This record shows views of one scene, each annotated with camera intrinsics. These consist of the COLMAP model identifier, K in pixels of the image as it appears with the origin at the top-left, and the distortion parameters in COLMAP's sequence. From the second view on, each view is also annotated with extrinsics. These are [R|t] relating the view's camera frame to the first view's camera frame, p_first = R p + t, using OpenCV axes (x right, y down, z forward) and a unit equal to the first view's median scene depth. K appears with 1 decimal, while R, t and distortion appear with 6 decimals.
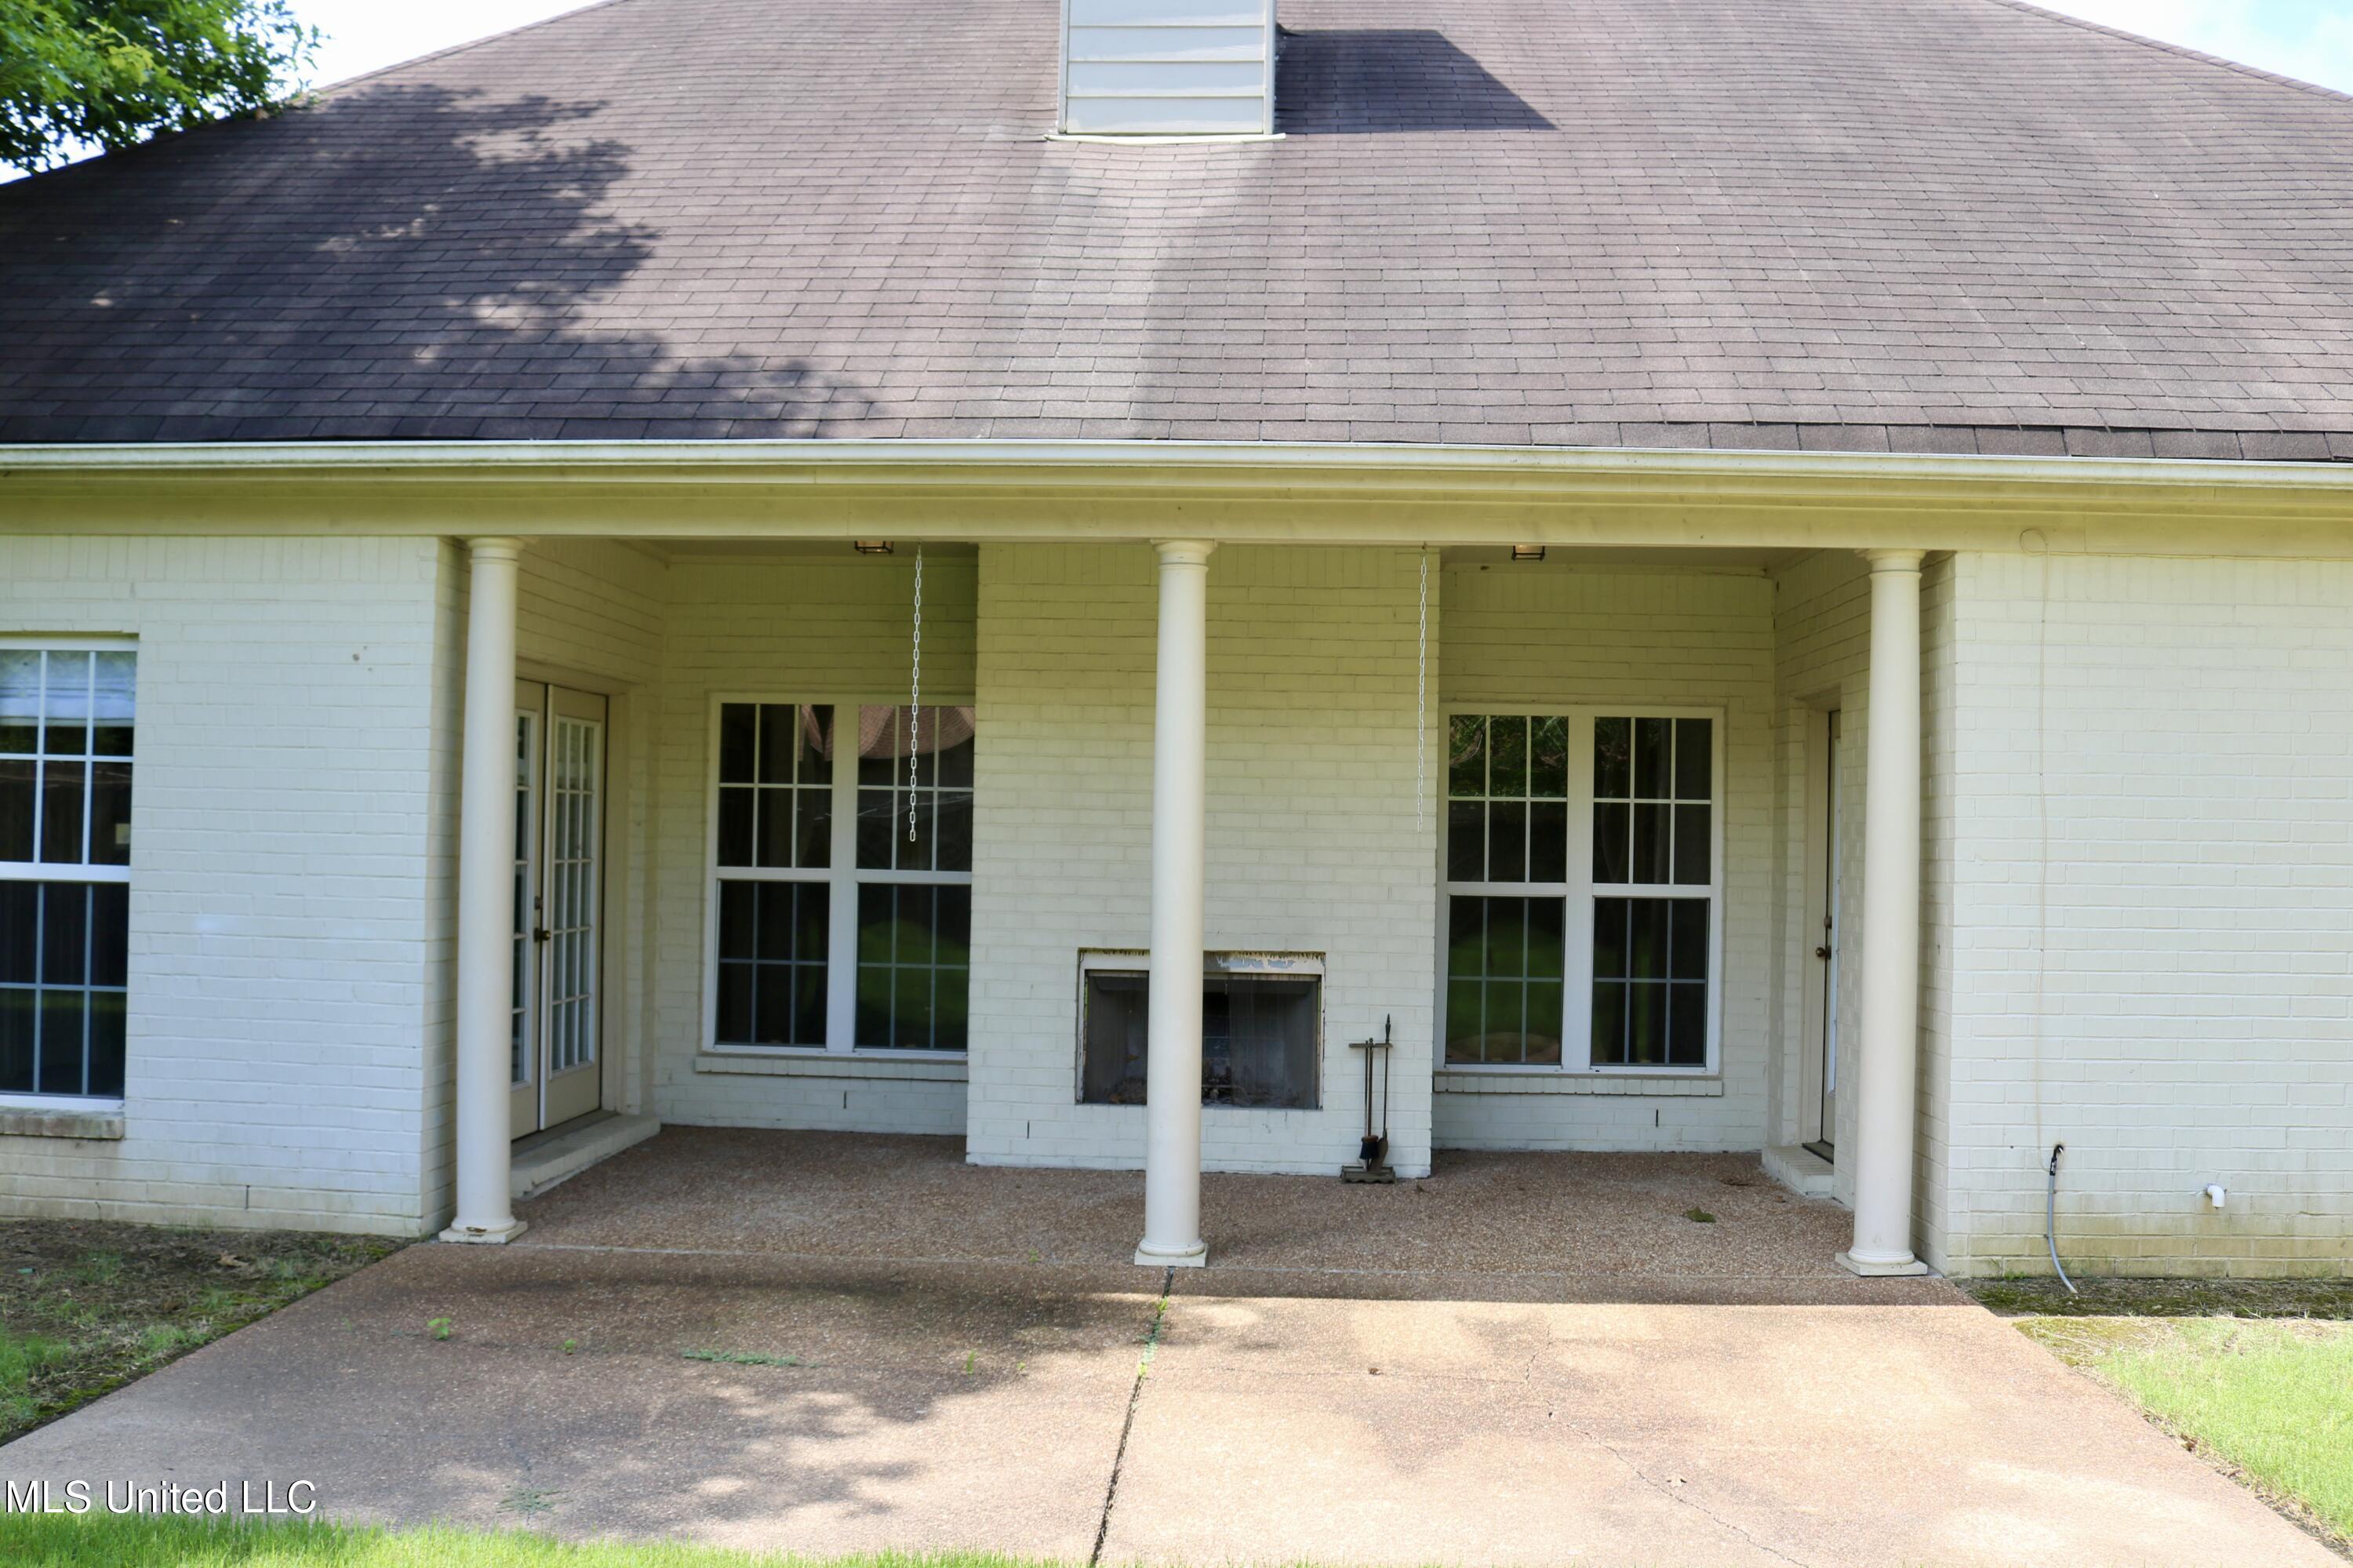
lens RADIAL K [[1993.6, 0, 1184.5], [0, 1993.6, 771.1], [0, 0, 1]] dist [-0.102531, 0.004416]
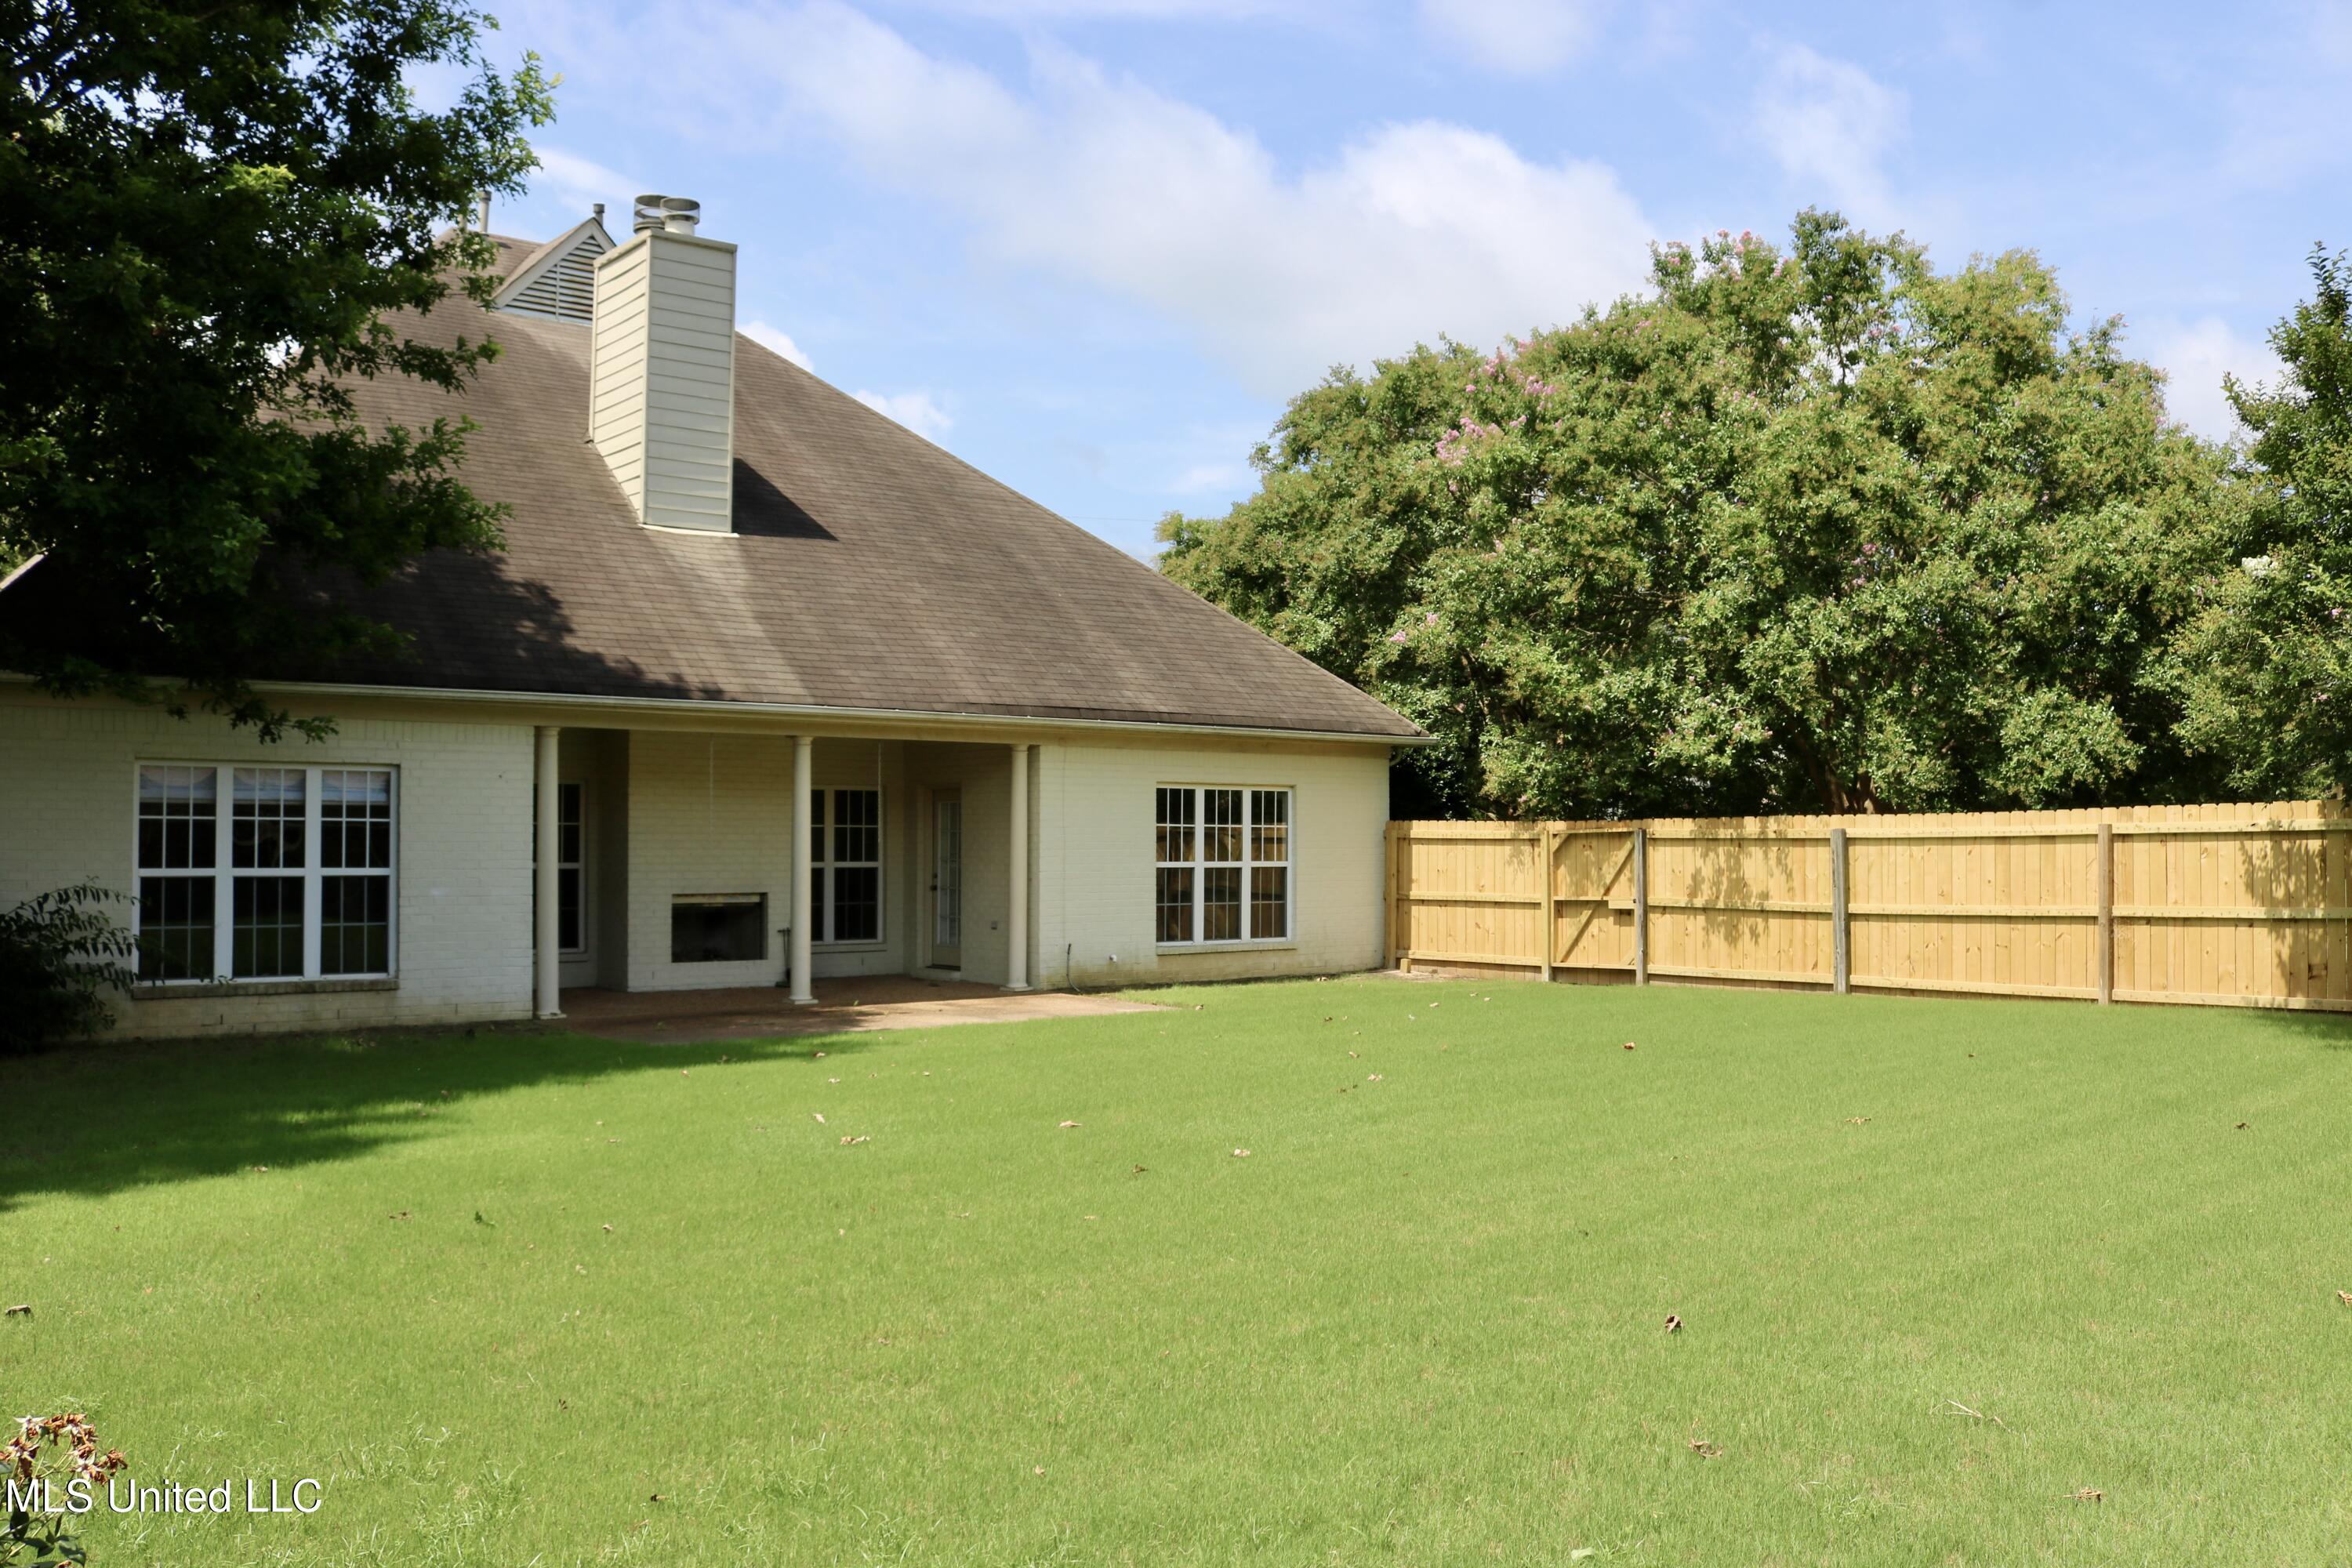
lens RADIAL K [[1992.7, 0, 1184.0], [0, 1992.7, 771.1], [0, 0, 1]] dist [-0.102531, 0.004416]
pose [[0.730284, 0.006613, 0.683112, -1.288446], [-0.011075, 0.999936, 0.002159, -0.070361], [-0.683054, -0.009142, 0.730311, -1.155896]]
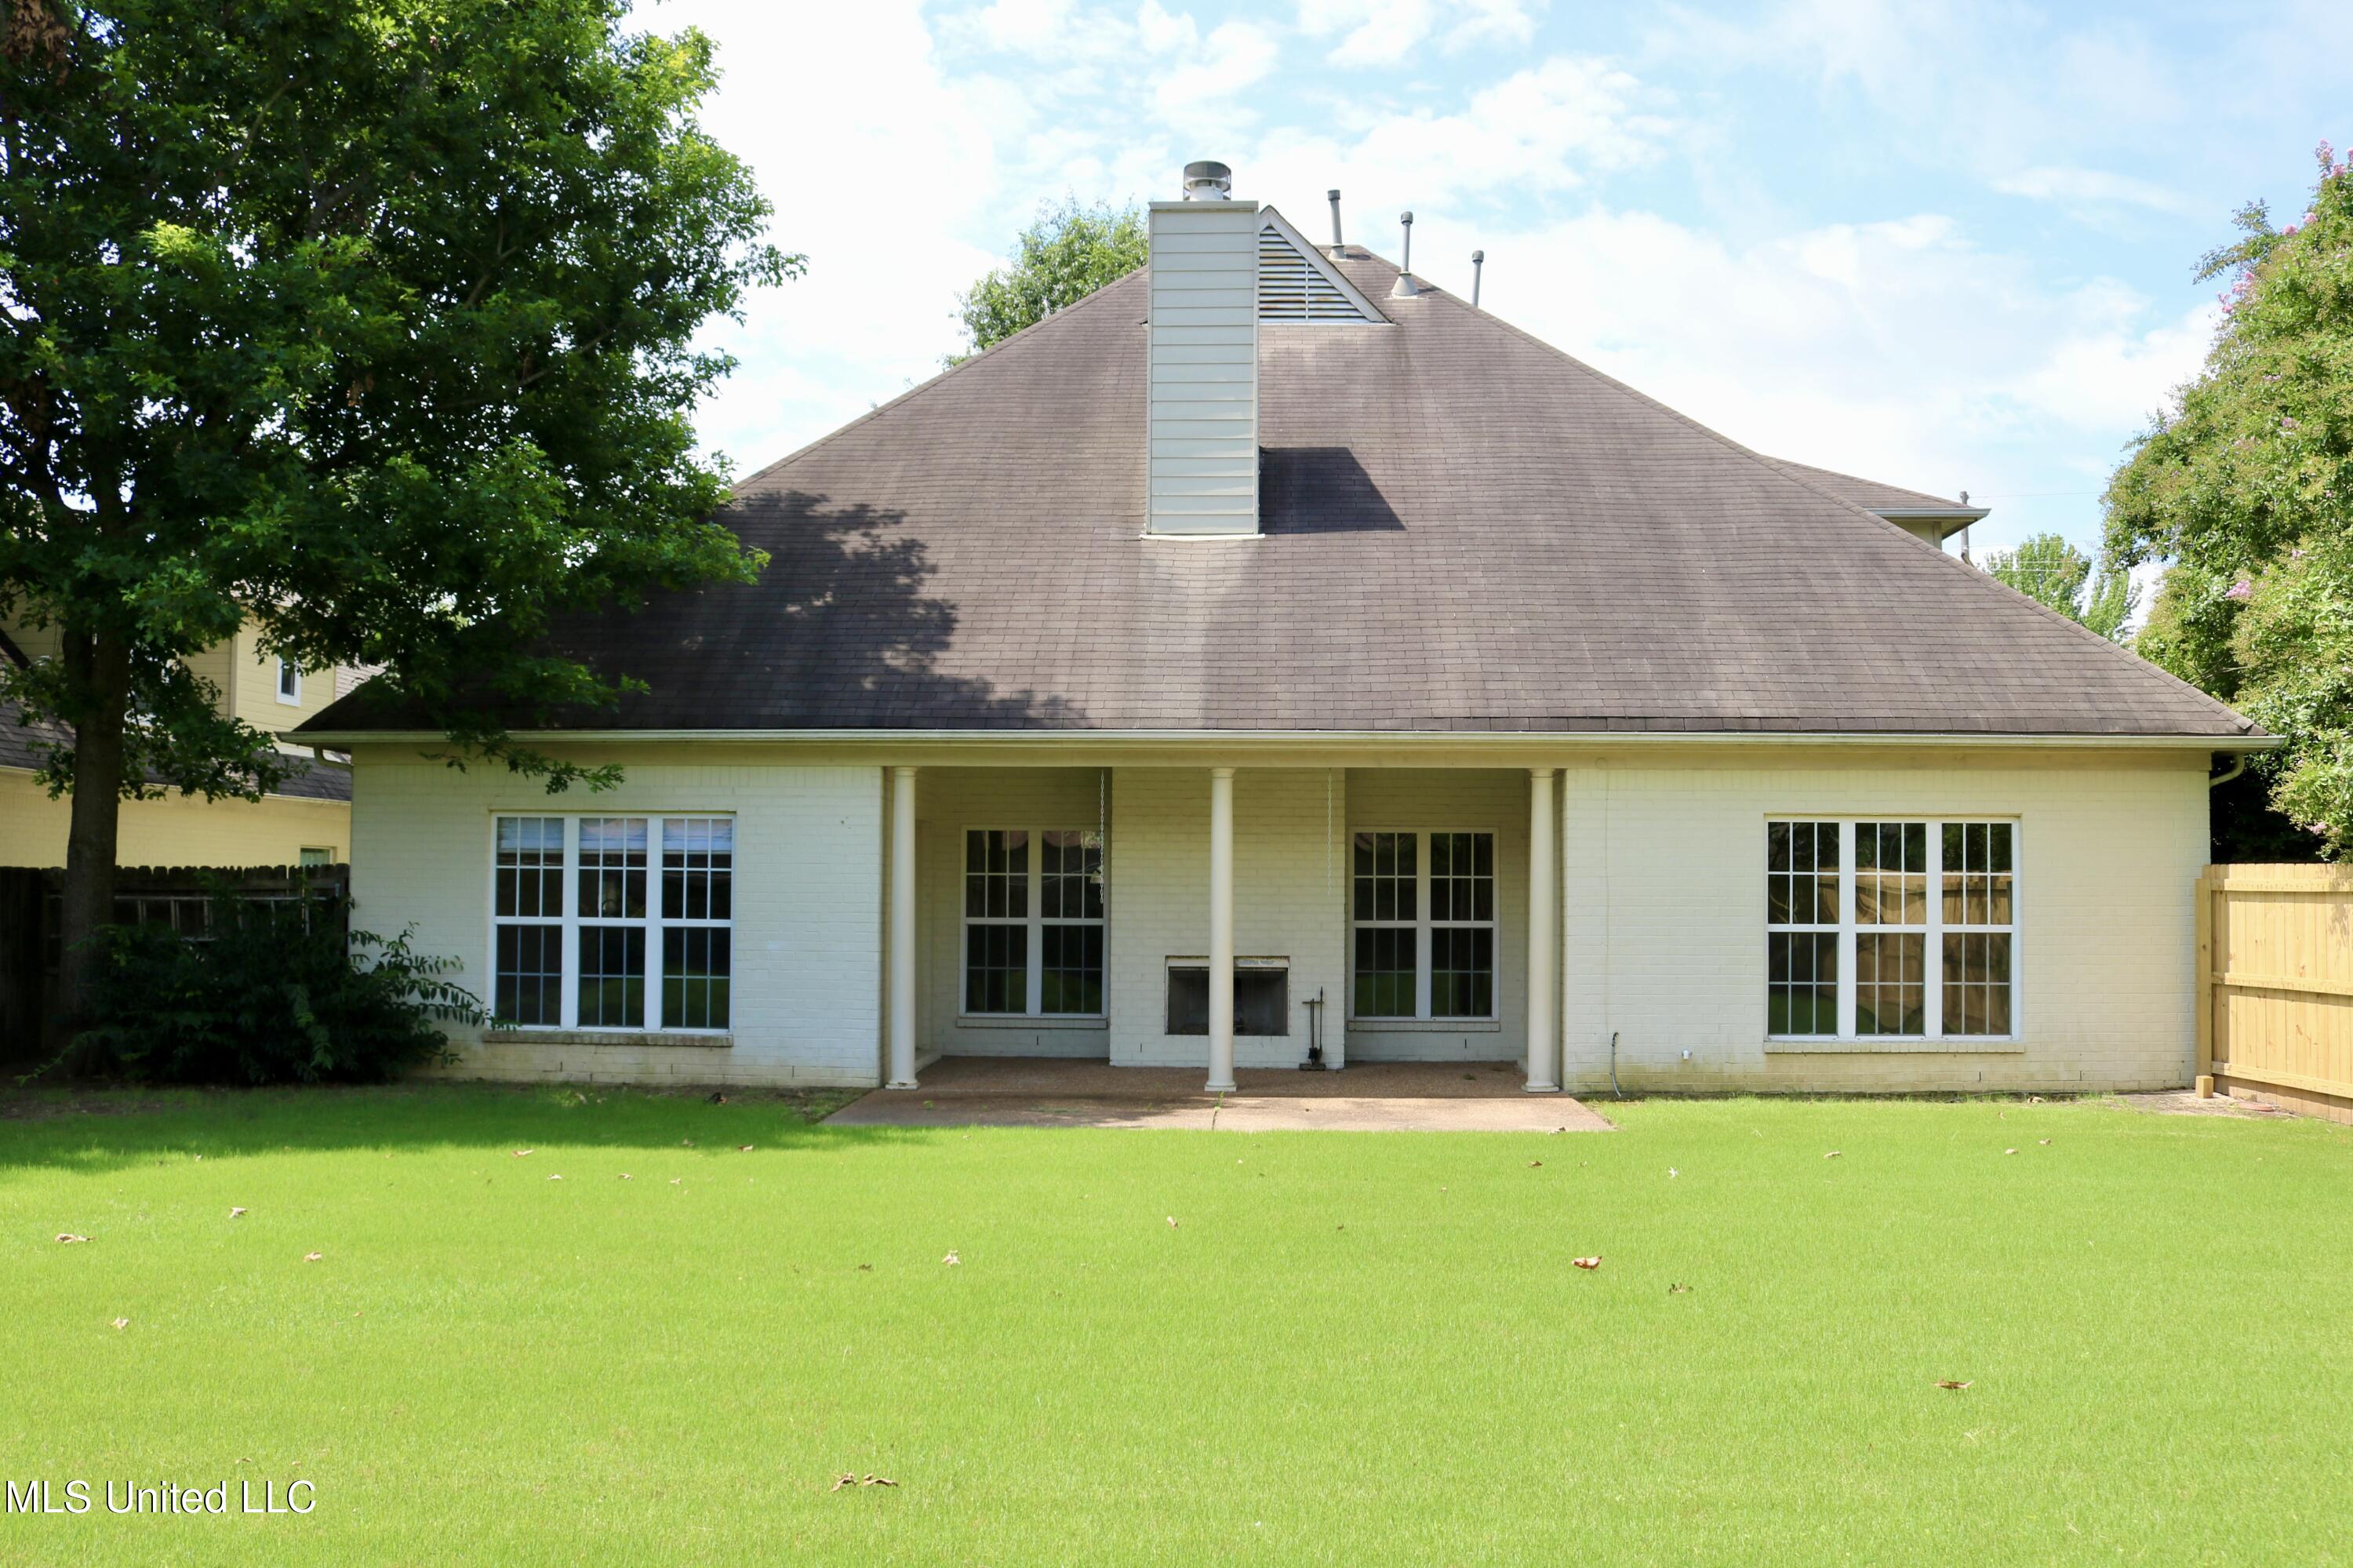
lens RADIAL K [[2067.1, 0, 1176.5], [0, 2067.1, 784.0], [0, 0, 1]] dist [-0.122969, 0.000881]
pose [[0.999900, -0.011297, 0.008494, -0.063337], [0.011453, 0.999761, -0.018637, -0.048016], [-0.008282, 0.018732, 0.999790, -1.161371]]
